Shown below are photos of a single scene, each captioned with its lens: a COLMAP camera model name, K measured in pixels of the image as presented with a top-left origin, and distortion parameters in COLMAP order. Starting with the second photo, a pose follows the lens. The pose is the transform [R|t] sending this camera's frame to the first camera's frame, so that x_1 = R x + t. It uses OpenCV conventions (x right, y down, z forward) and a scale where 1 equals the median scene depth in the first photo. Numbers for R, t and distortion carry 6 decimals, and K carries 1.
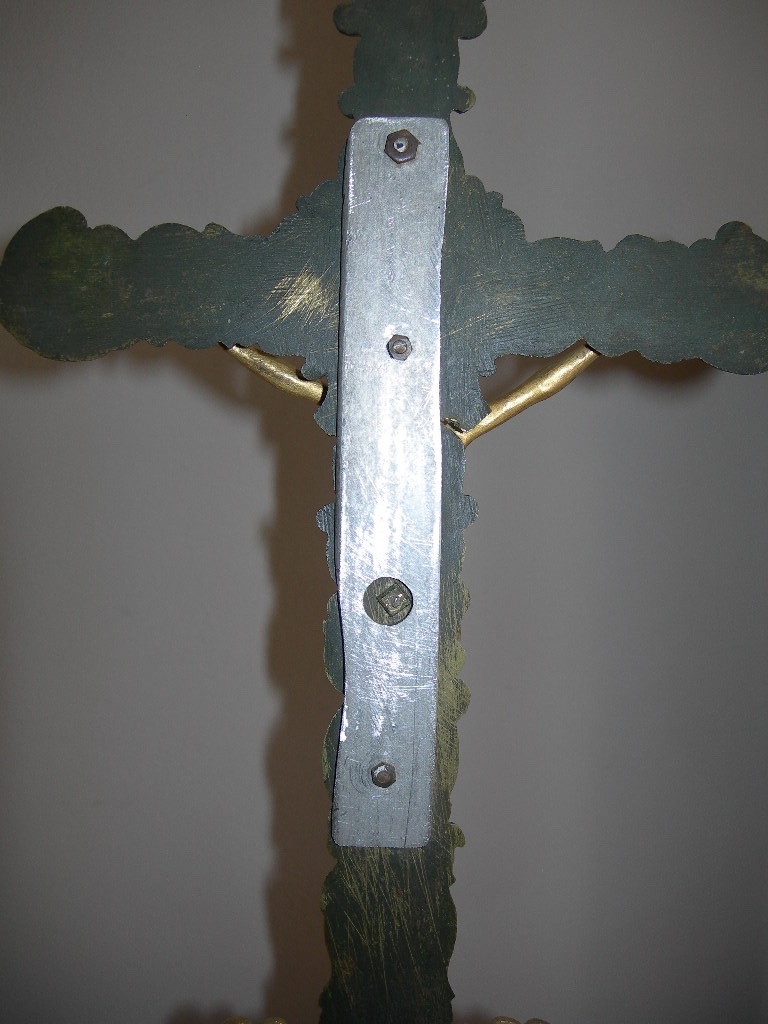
lens RADIAL K [[1127.1, 0, 392.1], [0, 1127.1, 511.9], [0, 0, 1]] dist [-0.139261, 0.000000]
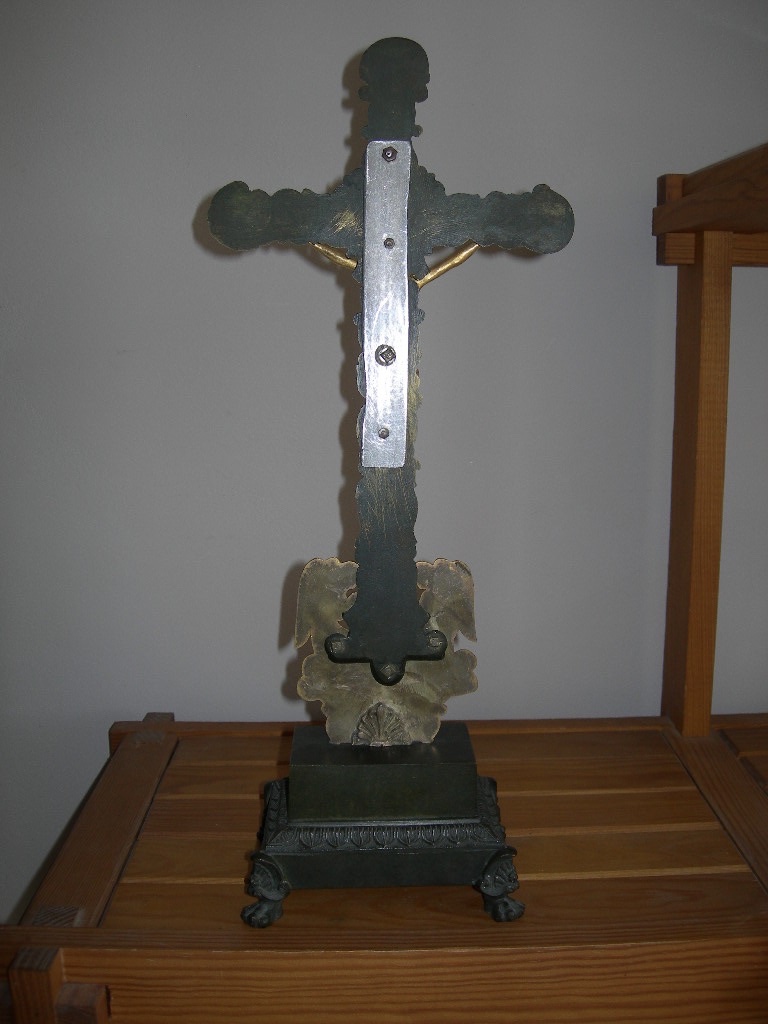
lens RADIAL K [[1127.1, 0, 374.8], [0, 1127.1, 506.6], [0, 0, 1]] dist [-0.139261, 0.000000]
pose [[0.999715, -0.005555, -0.023216, 0.026329], [0.007585, 0.996065, 0.088305, 0.182665], [0.022634, -0.088456, 0.995823, -1.292532]]
